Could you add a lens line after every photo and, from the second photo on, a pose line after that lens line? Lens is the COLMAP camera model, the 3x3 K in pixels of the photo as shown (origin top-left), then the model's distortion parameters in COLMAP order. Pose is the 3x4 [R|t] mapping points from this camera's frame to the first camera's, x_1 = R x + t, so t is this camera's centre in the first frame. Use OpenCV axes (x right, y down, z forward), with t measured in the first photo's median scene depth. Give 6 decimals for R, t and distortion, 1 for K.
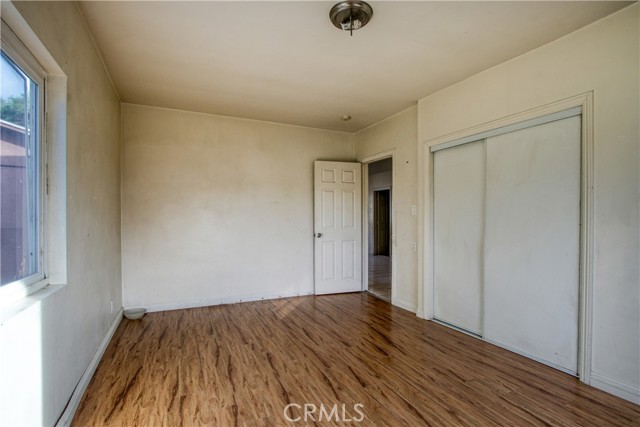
lens RADIAL K [[297.1, 0, 314.3], [0, 297.1, 213.3], [0, 0, 1]] dist [-0.017421, 0.003049]
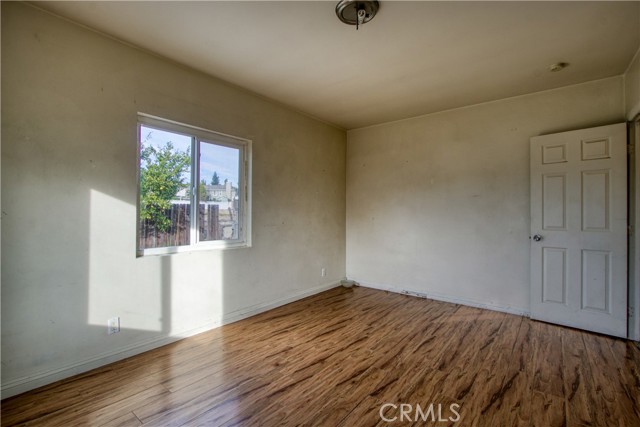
lens RADIAL K [[297.1, 0, 318.4], [0, 297.1, 198.1], [0, 0, 1]] dist [-0.017421, 0.003049]
pose [[0.442059, -0.044778, -0.895867, 0.700282], [0.006128, 0.998881, -0.046903, 0.012336], [0.896965, 0.015245, 0.441839, 0.324141]]
